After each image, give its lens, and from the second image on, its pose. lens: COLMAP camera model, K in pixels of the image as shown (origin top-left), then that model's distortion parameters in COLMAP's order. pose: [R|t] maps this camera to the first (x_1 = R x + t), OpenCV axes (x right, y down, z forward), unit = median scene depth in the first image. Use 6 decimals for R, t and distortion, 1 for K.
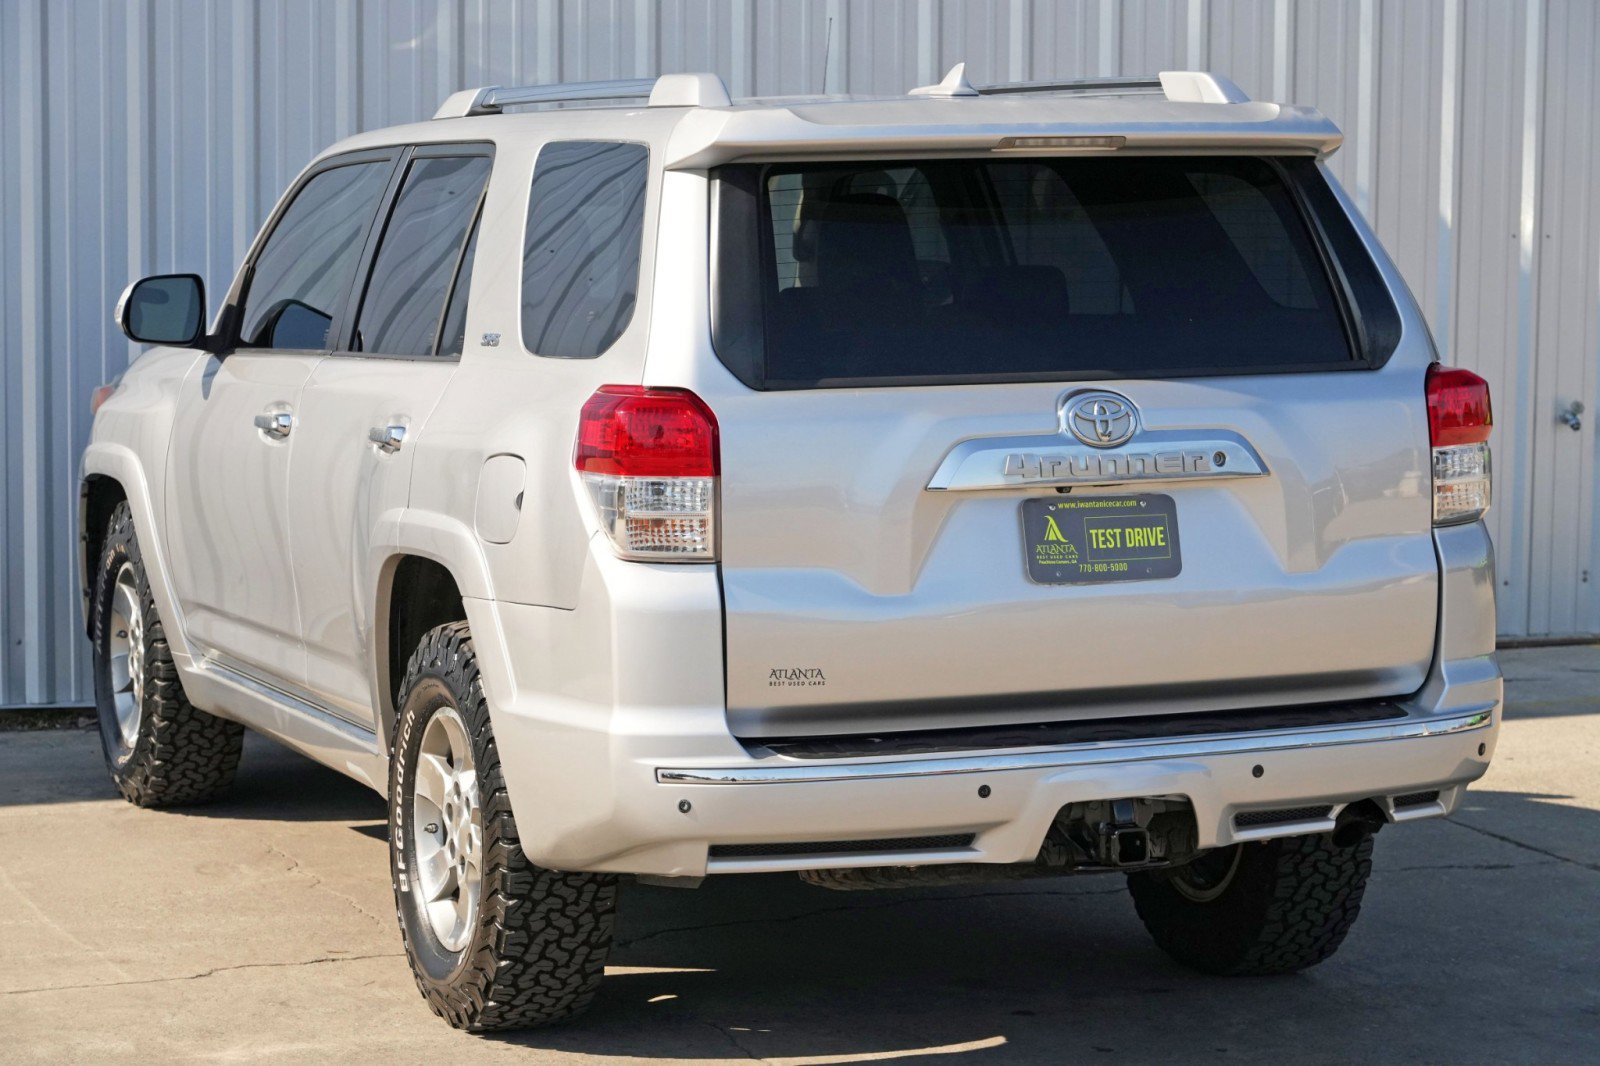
lens RADIAL K [[4565.8, 0, 932.3], [0, 4565.8, 534.4], [0, 0, 1]] dist [-0.053527, 0.742076]
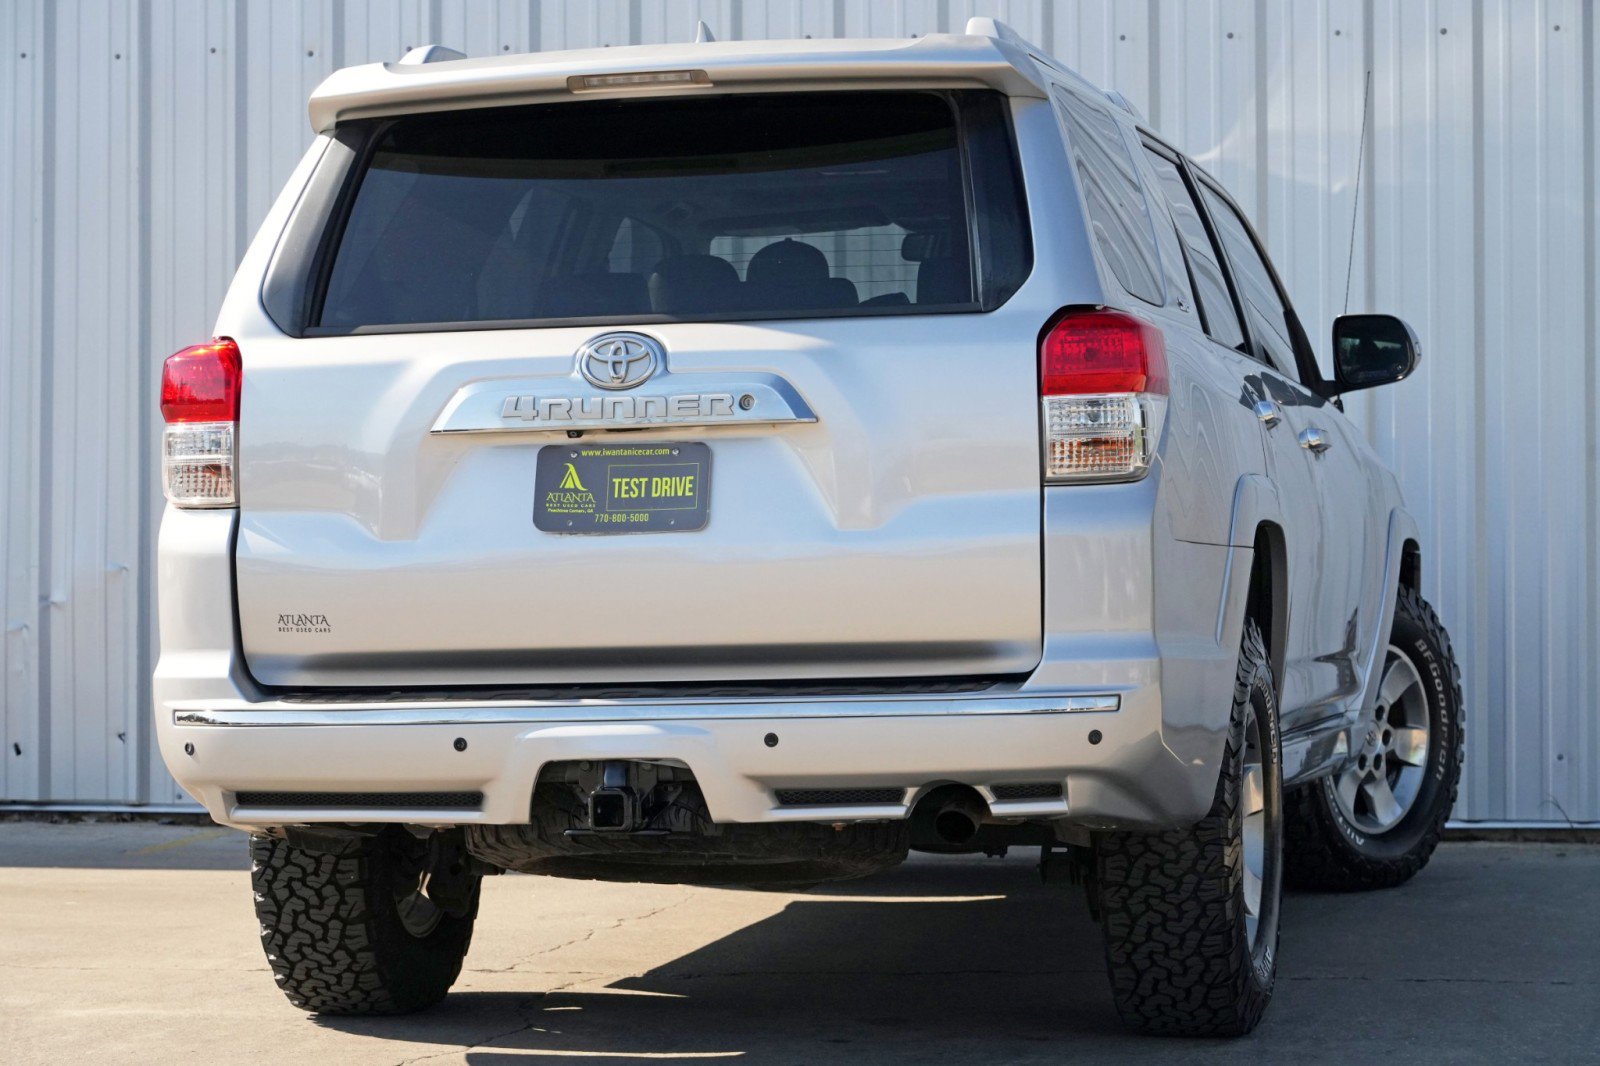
lens RADIAL K [[4400.5, 0, 800.0], [0, 4400.5, 533.0], [0, 0, 1]] dist [0.091192, -0.031615]
pose [[0.793434, -0.012944, -0.608518, 0.616912], [-0.039191, 0.996613, -0.072300, 0.074317], [0.607393, 0.081214, 0.790239, 0.301543]]
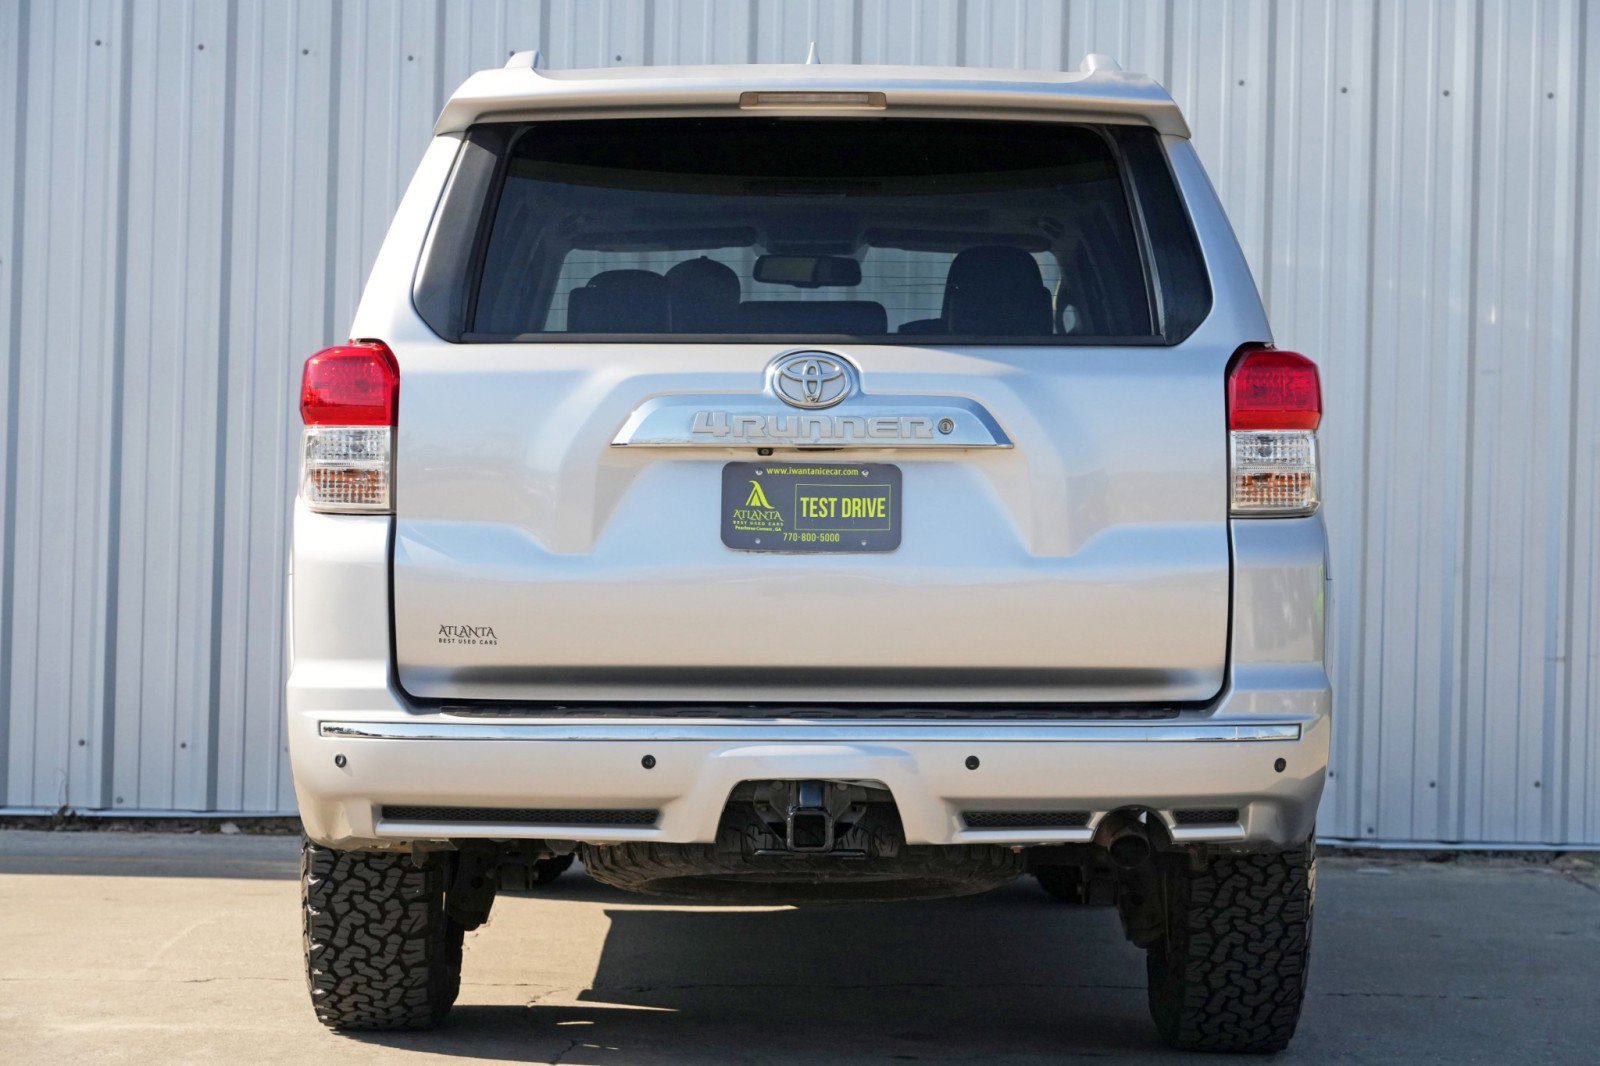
lens RADIAL K [[4304.7, 0, 807.4], [0, 4304.7, 501.8], [0, 0, 1]] dist [-0.027131, 0.704845]
pose [[0.914134, 0.008254, -0.405329, 0.394461], [-0.048452, 0.994851, -0.089014, 0.078645], [0.402507, 0.101010, 0.909827, 0.189338]]
